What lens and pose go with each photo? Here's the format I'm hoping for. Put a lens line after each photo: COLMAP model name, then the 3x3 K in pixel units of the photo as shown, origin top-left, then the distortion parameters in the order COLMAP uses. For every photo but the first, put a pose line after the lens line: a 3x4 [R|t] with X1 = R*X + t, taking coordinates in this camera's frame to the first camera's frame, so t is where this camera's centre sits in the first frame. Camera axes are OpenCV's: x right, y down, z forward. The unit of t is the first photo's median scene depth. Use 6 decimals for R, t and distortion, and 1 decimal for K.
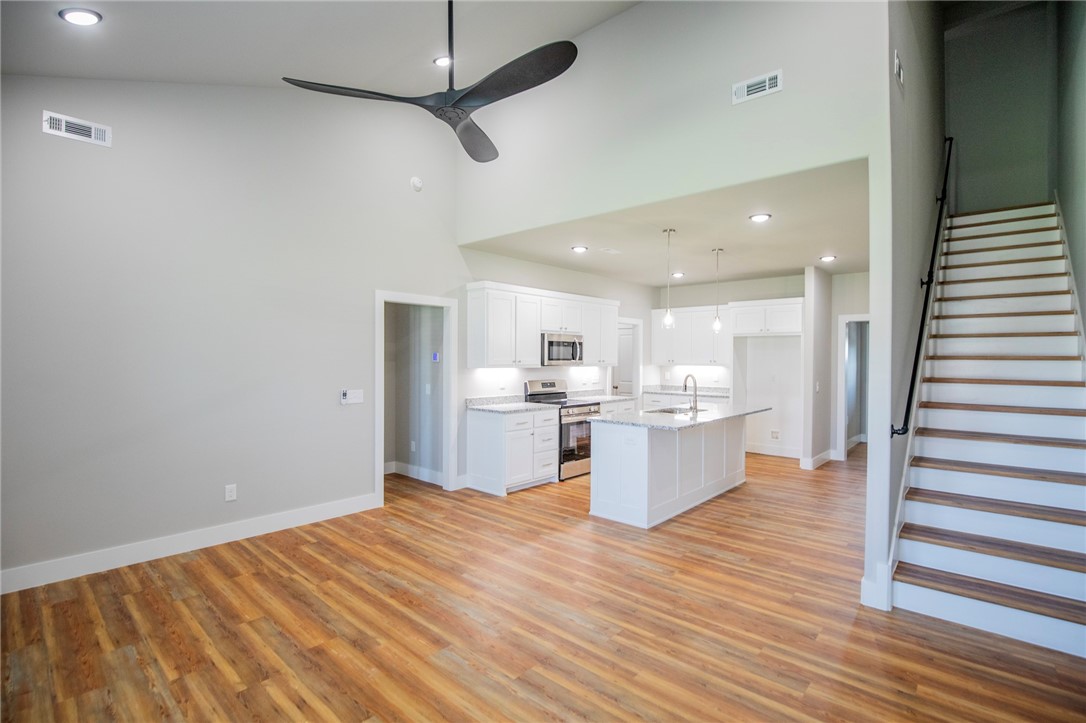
lens RADIAL K [[505.1, 0, 553.7], [0, 505.1, 353.5], [0, 0, 1]] dist [-0.026521, 0.003092]
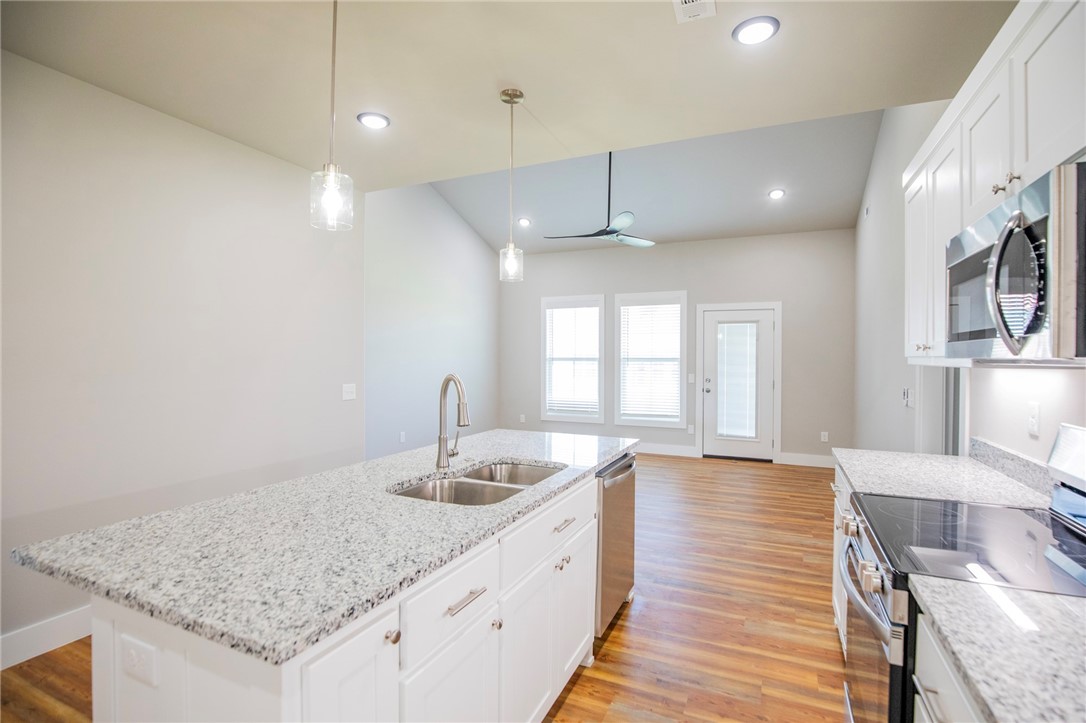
lens RADIAL K [[505.1, 0, 546.7], [0, 505.1, 354.3], [0, 0, 1]] dist [-0.026521, 0.003092]
pose [[-0.957487, -0.008488, -0.288350, 0.312479], [-0.004476, 0.999884, -0.014570, 0.027510], [0.288440, -0.012660, -0.957414, 1.380873]]
